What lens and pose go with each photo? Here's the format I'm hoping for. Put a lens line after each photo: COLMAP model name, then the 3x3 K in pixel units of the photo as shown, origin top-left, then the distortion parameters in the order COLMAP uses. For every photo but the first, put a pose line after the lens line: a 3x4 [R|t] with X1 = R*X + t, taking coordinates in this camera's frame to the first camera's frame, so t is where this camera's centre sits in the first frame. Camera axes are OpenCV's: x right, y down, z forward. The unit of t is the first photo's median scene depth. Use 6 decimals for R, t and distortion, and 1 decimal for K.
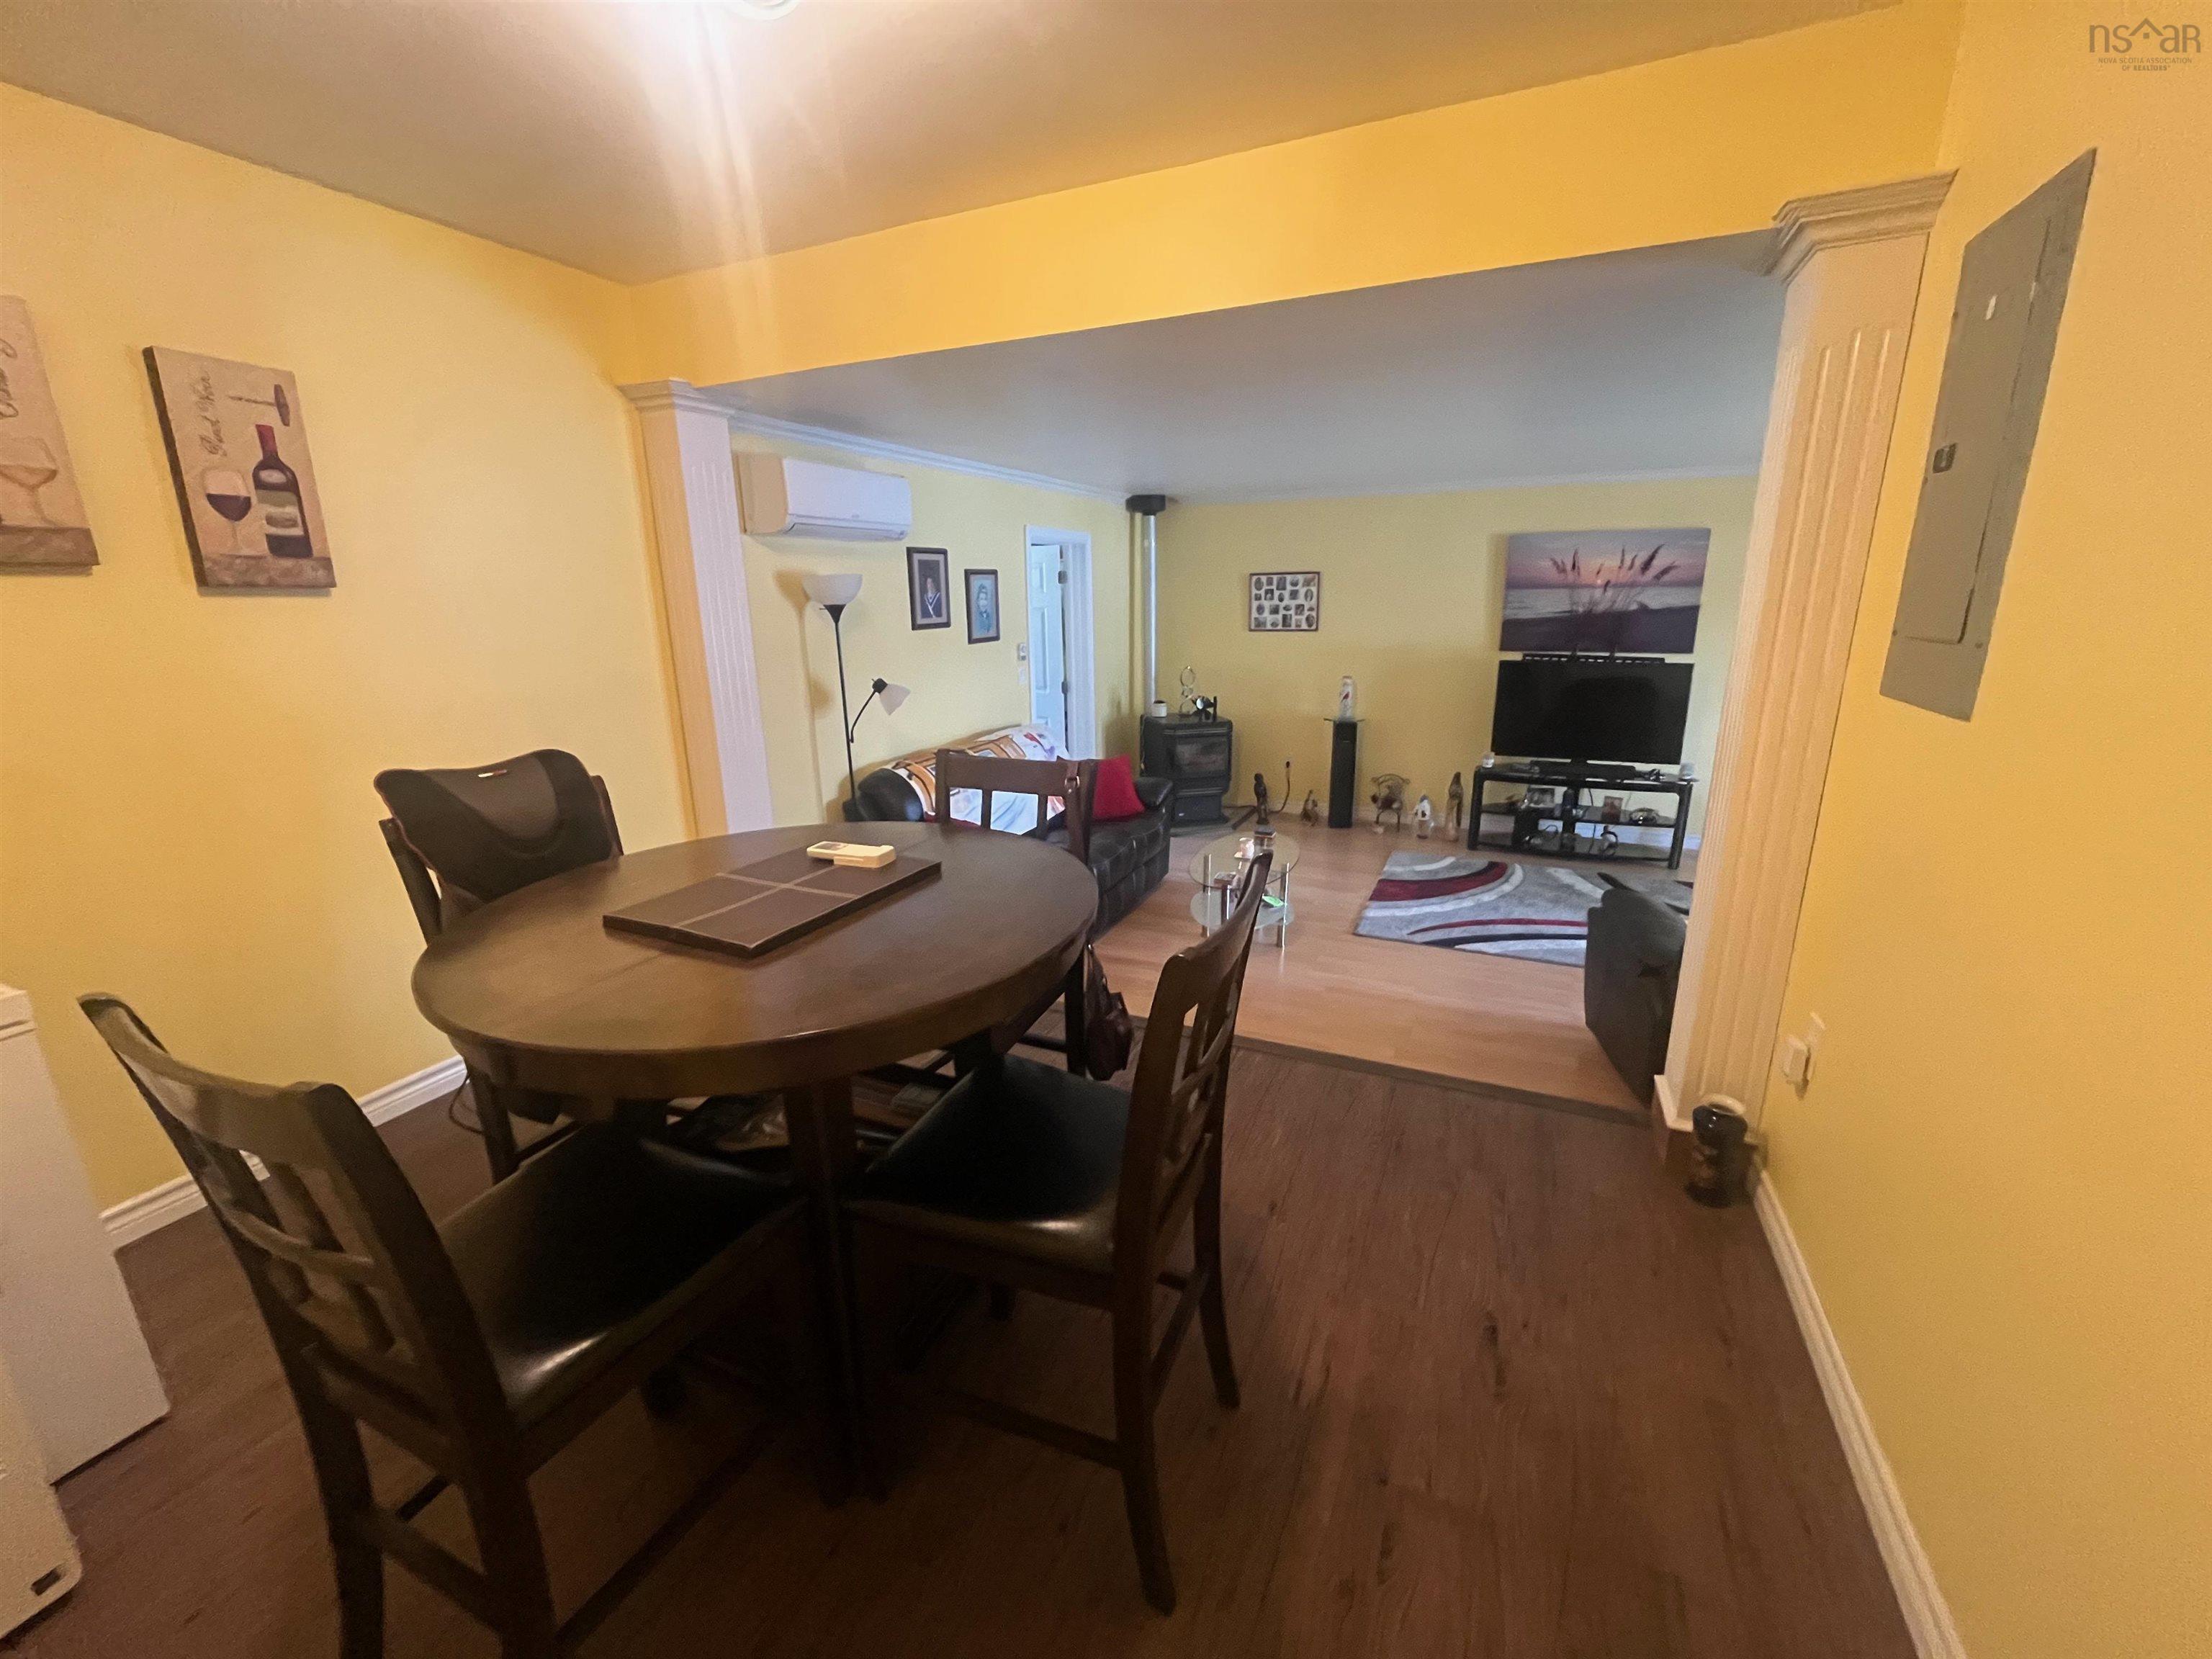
lens RADIAL K [[891.4, 0, 1110.0], [0, 891.4, 824.7], [0, 0, 1]] dist [-0.003227, 0.000191]
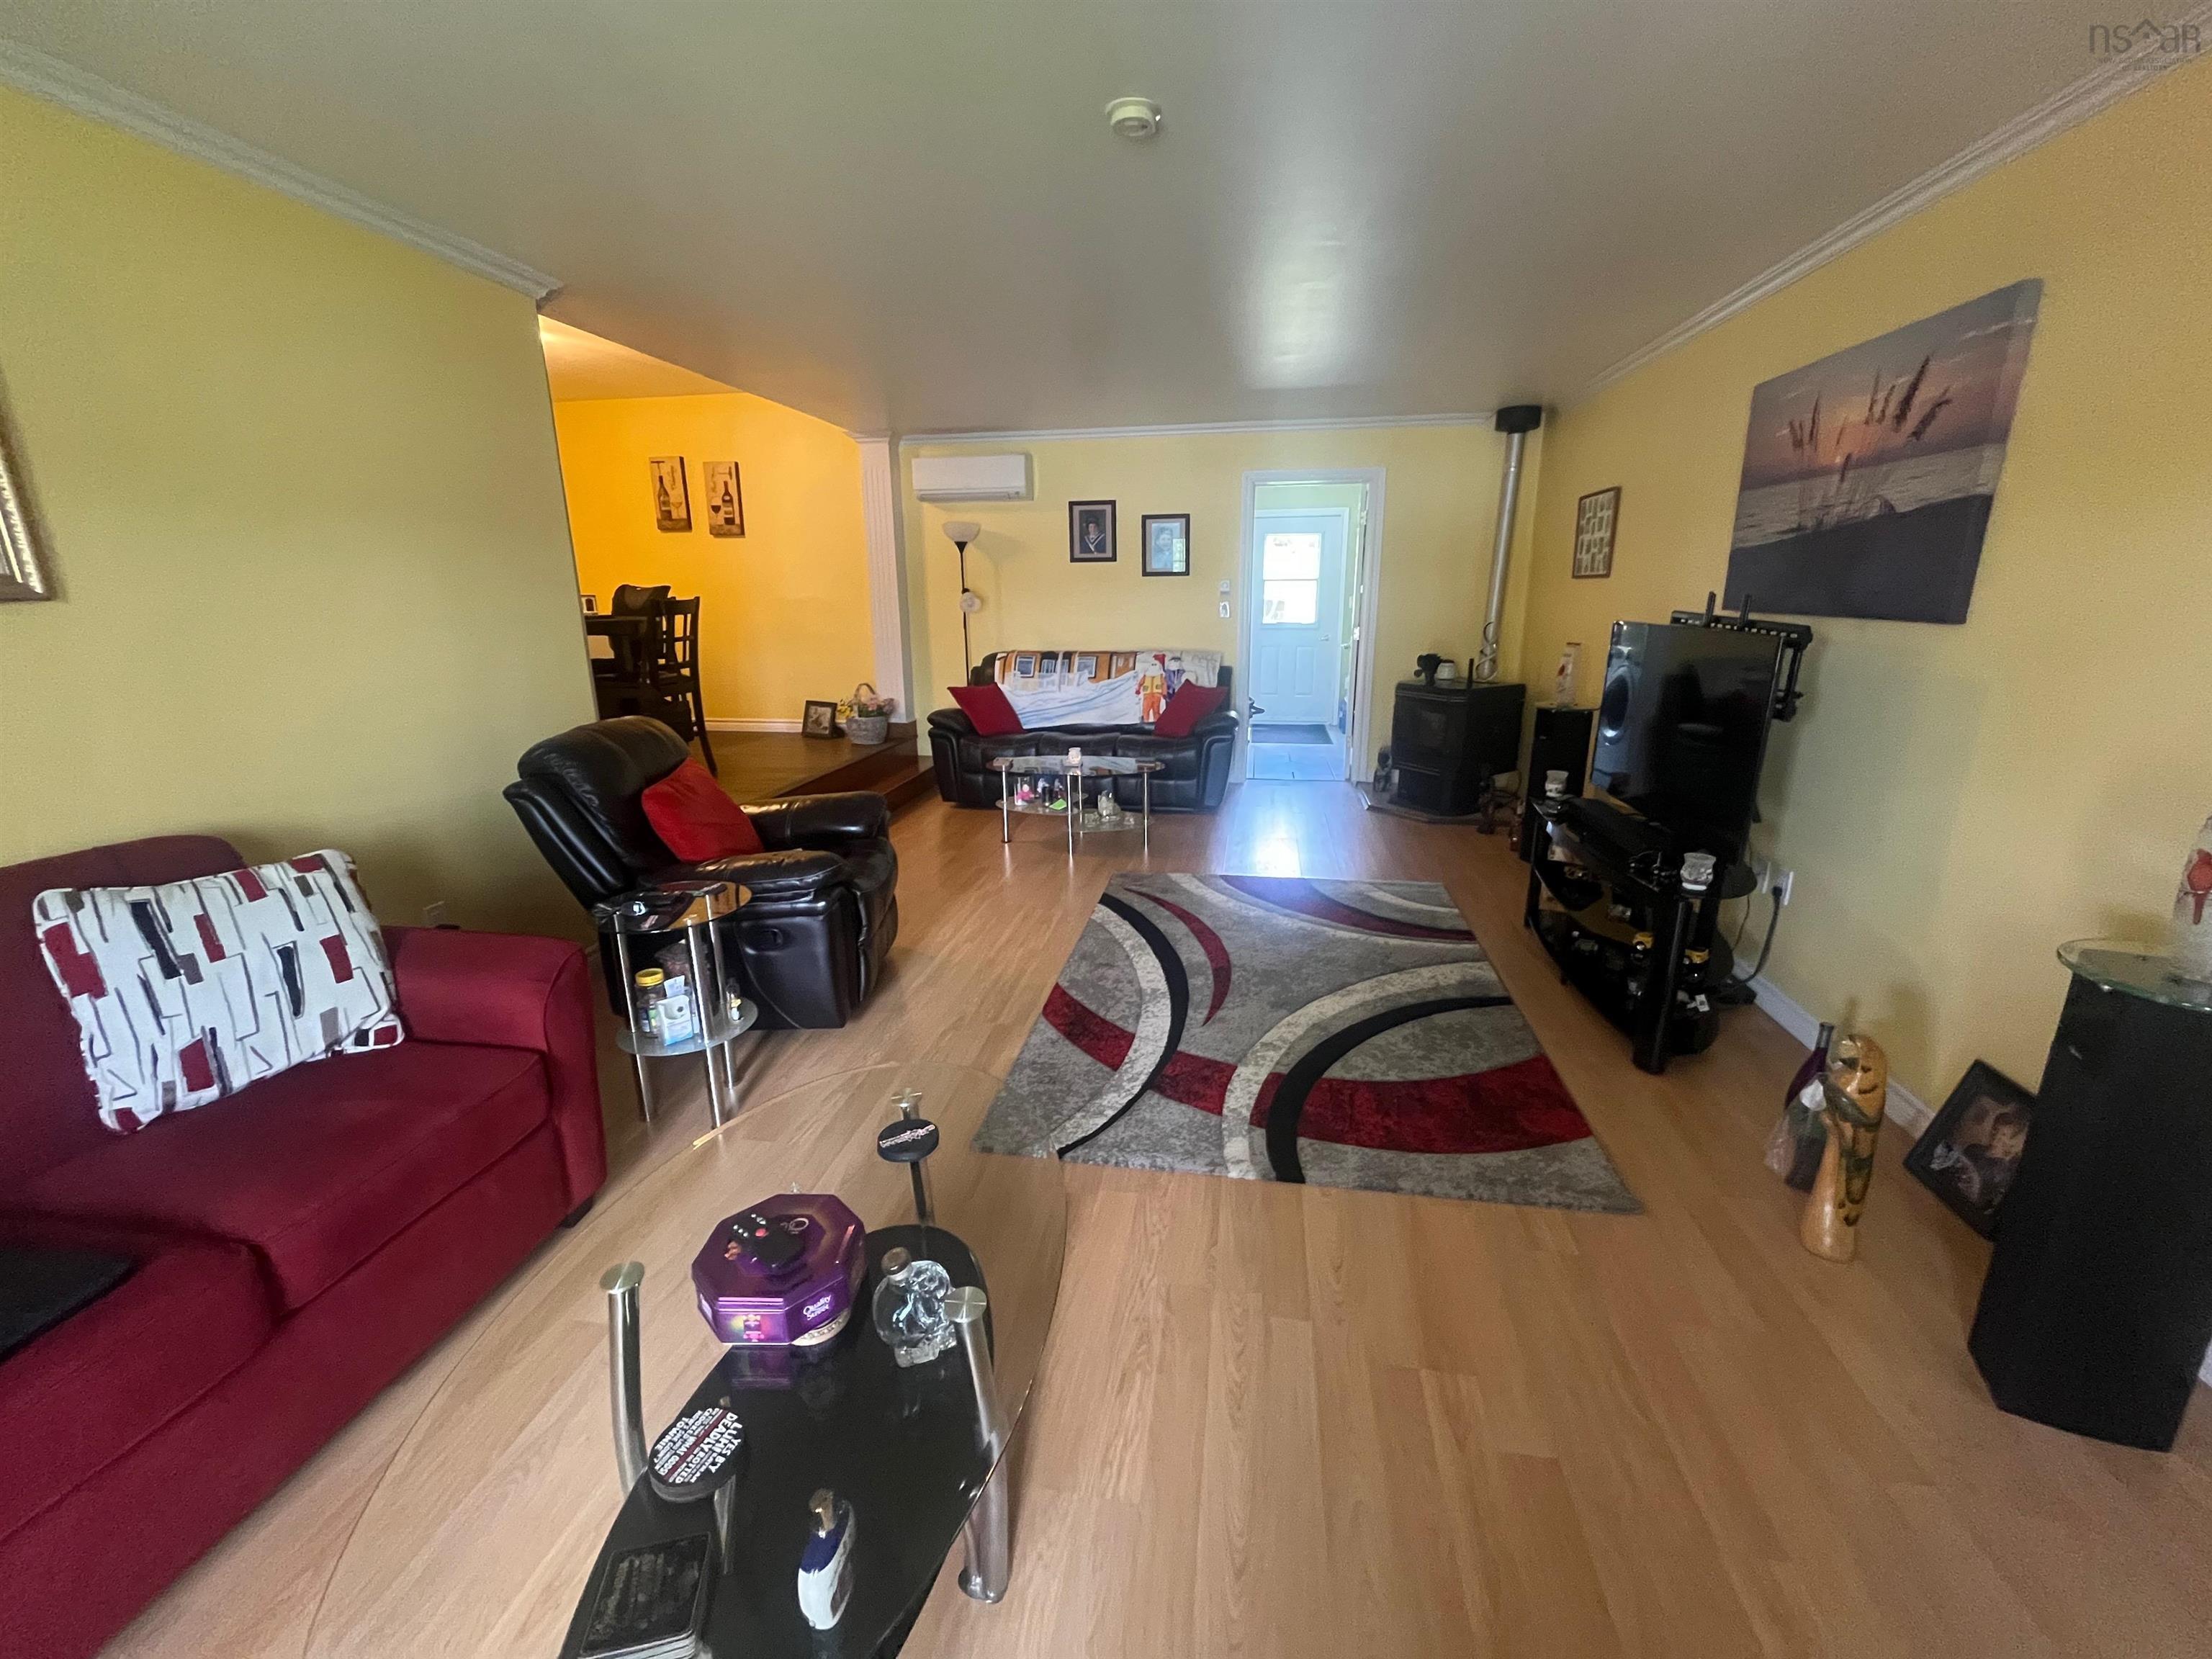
lens RADIAL K [[891.4, 0, 1111.3], [0, 891.4, 824.3], [0, 0, 1]] dist [-0.003227, 0.000191]
pose [[0.256910, 0.262236, -0.930177, 0.977003], [-0.243844, 0.948931, 0.200175, -0.100936], [0.935167, 0.175391, 0.307734, 0.573919]]
